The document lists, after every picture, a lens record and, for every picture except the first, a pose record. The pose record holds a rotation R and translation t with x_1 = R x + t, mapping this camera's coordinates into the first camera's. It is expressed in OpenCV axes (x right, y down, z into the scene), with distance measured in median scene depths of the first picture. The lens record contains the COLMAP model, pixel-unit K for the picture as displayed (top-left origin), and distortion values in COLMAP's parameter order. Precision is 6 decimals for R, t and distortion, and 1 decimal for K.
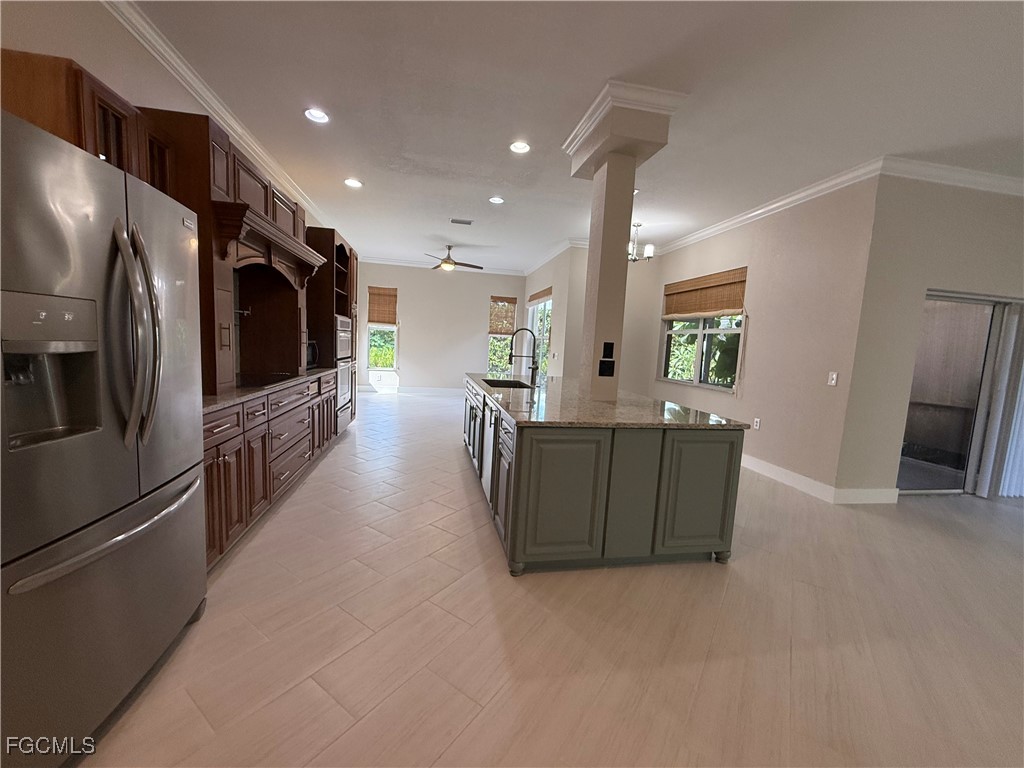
lens RADIAL K [[410.1, 0, 504.8], [0, 410.1, 382.9], [0, 0, 1]] dist [0.000460, -0.000079]
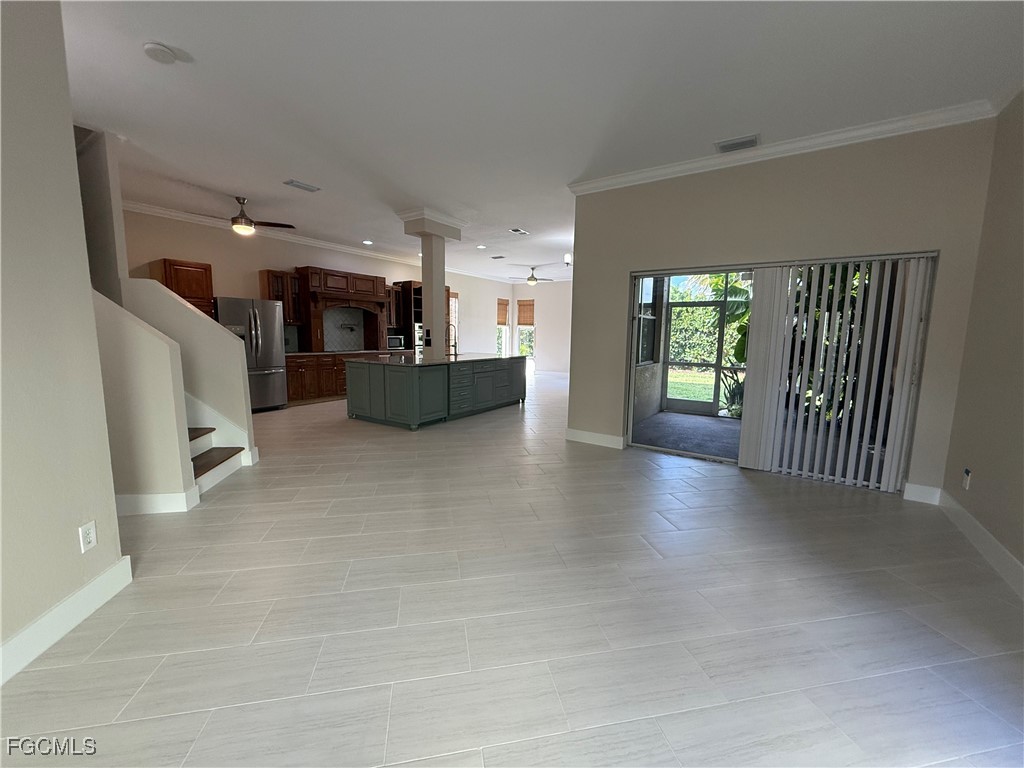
lens RADIAL K [[410.1, 0, 511.9], [0, 410.1, 388.1], [0, 0, 1]] dist [0.000460, -0.000079]
pose [[0.741713, 0.046168, -0.669126, 0.688561], [-0.042109, 0.998865, 0.022242, 0.045469], [0.669394, 0.011679, 0.742816, -0.081116]]
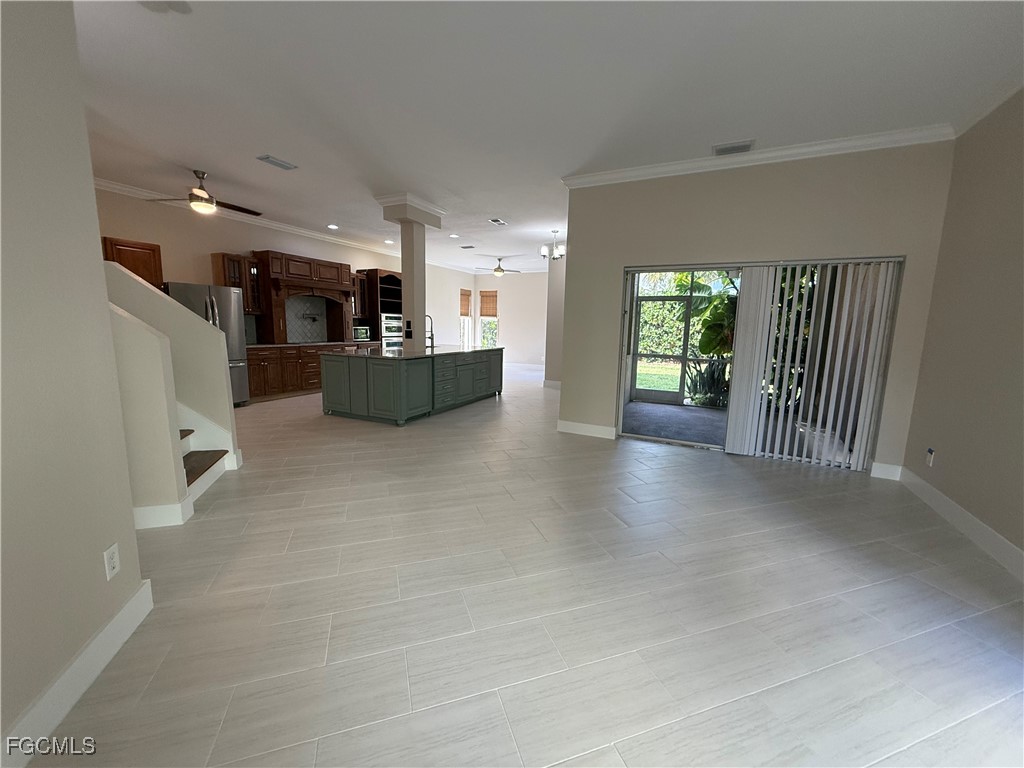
lens RADIAL K [[410.1, 0, 513.2], [0, 410.1, 387.9], [0, 0, 1]] dist [0.000460, -0.000079]
pose [[0.825184, 0.050419, -0.562609, 0.633907], [-0.034857, 0.998655, 0.038371, 0.045220], [0.563787, -0.012052, 0.825832, -0.119896]]
